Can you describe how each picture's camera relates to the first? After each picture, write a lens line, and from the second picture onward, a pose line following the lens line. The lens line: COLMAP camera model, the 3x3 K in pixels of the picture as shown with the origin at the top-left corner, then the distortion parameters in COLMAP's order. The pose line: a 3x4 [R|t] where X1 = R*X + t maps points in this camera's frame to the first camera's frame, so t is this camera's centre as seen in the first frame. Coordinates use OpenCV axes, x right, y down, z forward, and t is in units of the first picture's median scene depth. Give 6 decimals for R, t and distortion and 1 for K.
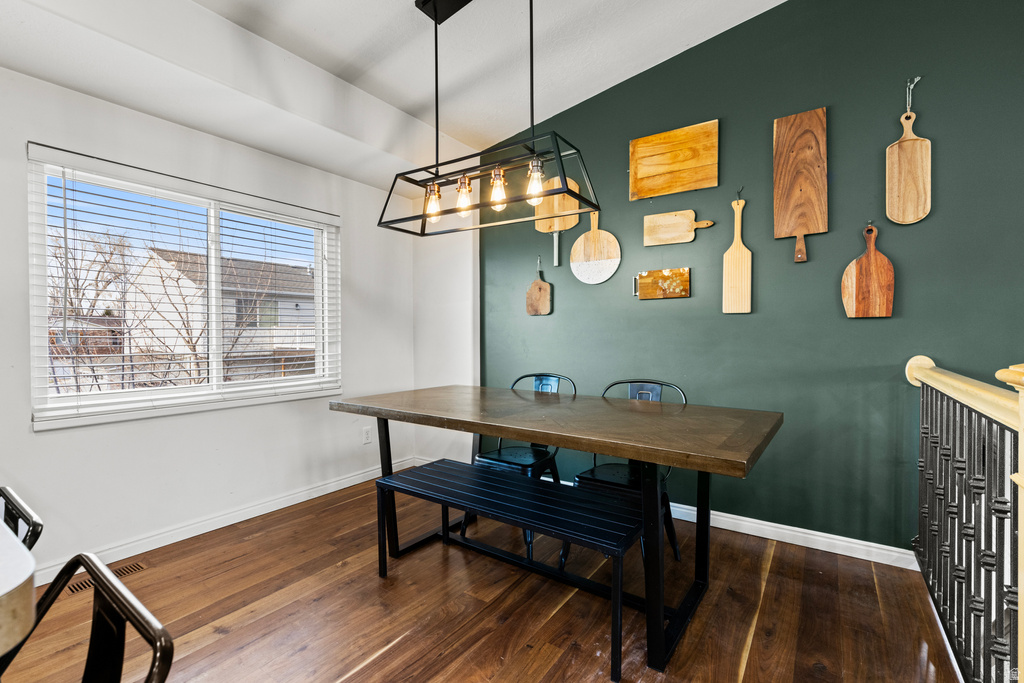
lens RADIAL K [[461.3, 0, 516.8], [0, 461.3, 339.1], [0, 0, 1]] dist [0.005114, -0.000016]
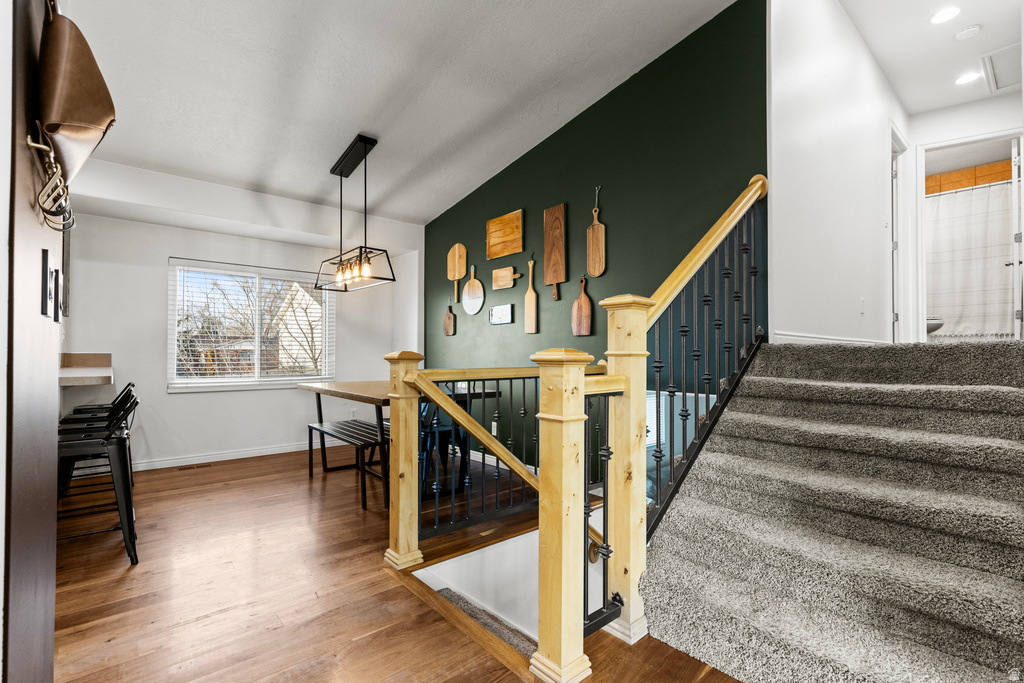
lens RADIAL K [[461.3, 0, 506.0], [0, 461.3, 345.2], [0, 0, 1]] dist [0.005114, -0.000016]
pose [[0.964010, -0.002772, -0.265852, 0.774654], [-0.004909, 0.999590, -0.028224, 0.025160], [0.265821, 0.028514, 0.963601, -0.481854]]
